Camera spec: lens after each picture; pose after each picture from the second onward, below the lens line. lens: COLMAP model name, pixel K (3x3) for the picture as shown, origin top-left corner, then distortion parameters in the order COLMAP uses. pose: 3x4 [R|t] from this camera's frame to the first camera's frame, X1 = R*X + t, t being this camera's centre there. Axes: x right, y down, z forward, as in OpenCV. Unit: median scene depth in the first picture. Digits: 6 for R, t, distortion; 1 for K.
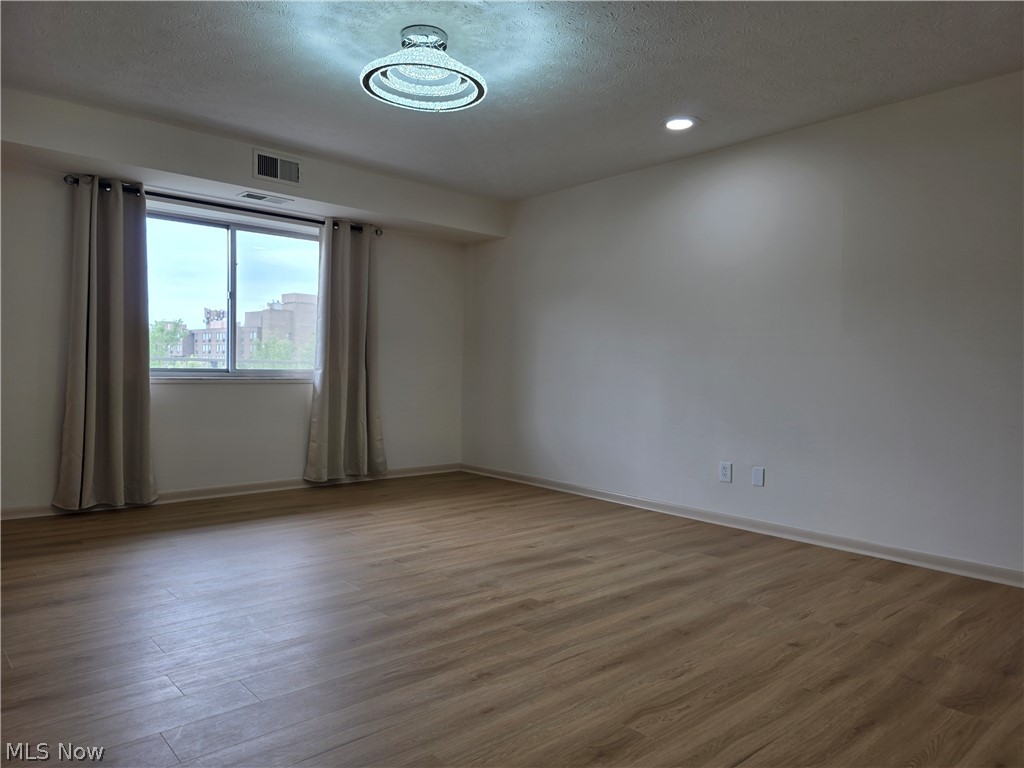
lens RADIAL K [[687.5, 0, 512.0], [0, 687.5, 390.4], [0, 0, 1]] dist [0.037127, -0.031082]
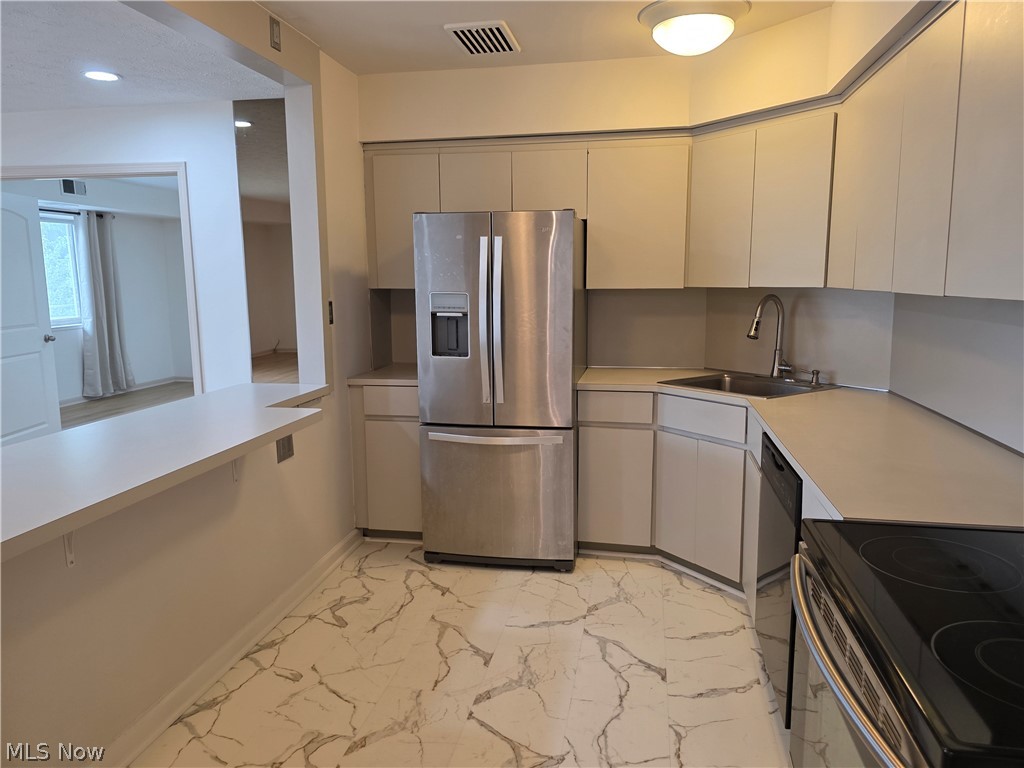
lens RADIAL K [[687.5, 0, 516.6], [0, 687.5, 378.3], [0, 0, 1]] dist [0.037127, -0.031082]
pose [[0.788690, -0.115851, 0.603777, -0.458275], [0.042412, 0.989998, 0.134557, -0.062766], [-0.613327, -0.080516, 0.785715, -0.675020]]
